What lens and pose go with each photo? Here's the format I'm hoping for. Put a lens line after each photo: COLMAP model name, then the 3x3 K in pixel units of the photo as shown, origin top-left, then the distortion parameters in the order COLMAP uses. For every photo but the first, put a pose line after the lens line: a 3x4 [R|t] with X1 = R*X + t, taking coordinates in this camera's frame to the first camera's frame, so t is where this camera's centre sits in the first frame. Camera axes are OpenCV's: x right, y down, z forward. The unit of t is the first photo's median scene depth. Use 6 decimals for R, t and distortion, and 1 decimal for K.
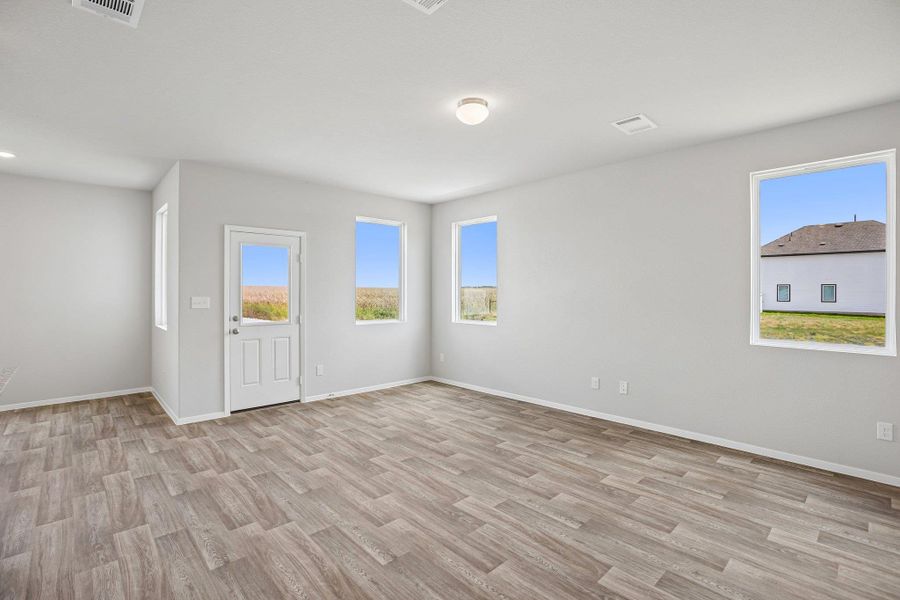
lens RADIAL K [[406.7, 0, 462.0], [0, 406.7, 294.5], [0, 0, 1]] dist [-0.013792, 0.001237]
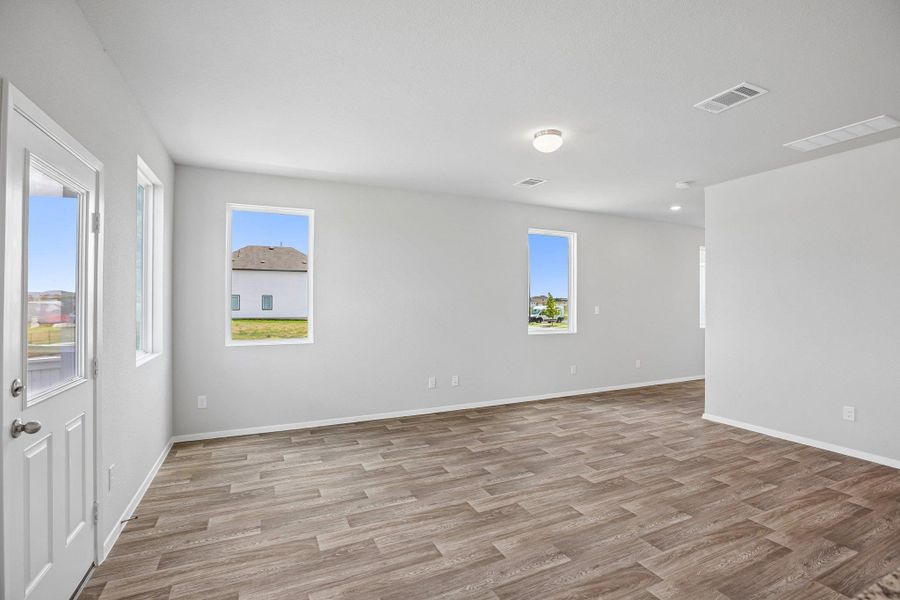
lens RADIAL K [[400.5, 0, 453.0], [0, 400.5, 332.0], [0, 0, 1]] dist [-0.020544, 0.000723]
pose [[0.326250, -0.062058, 0.943244, -0.725082], [-0.006231, 0.997680, 0.067794, -0.001118], [-0.945263, -0.027995, 0.325106, 0.600774]]
